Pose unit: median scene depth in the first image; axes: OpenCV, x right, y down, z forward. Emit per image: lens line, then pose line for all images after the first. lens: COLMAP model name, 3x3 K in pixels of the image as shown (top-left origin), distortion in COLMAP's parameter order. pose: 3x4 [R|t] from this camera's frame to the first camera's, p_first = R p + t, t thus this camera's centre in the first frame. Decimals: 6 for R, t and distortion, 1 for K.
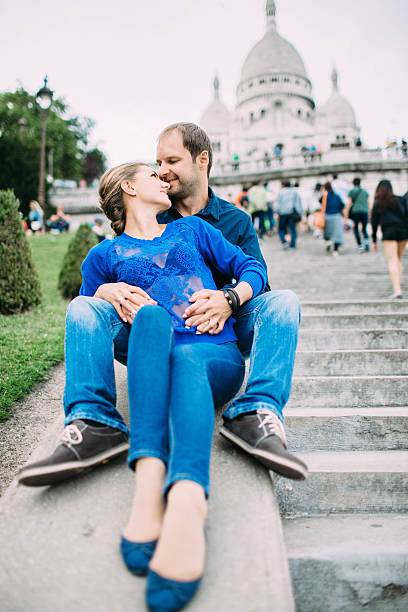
lens RADIAL K [[592.2, 0, 204.0], [0, 592.2, 306.0], [0, 0, 1]] dist [-0.065671, 0.017991]
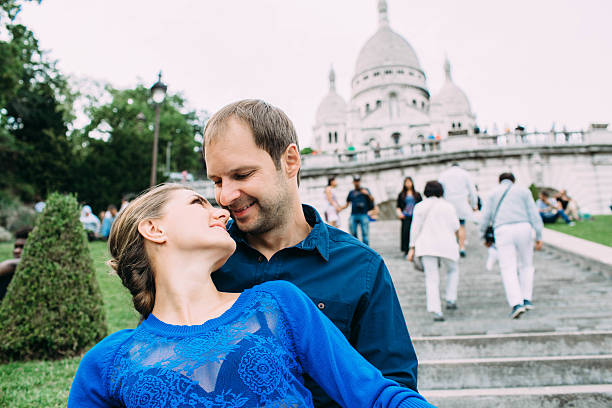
lens RADIAL K [[592.2, 0, 306.0], [0, 592.2, 204.0], [0, 0, 1]] dist [-0.065671, 0.017991]
pose [[0.999443, -0.017802, -0.028216, 0.013657], [0.013319, 0.988325, -0.151774, -0.062557], [0.030588, 0.151314, 0.988012, 0.230006]]
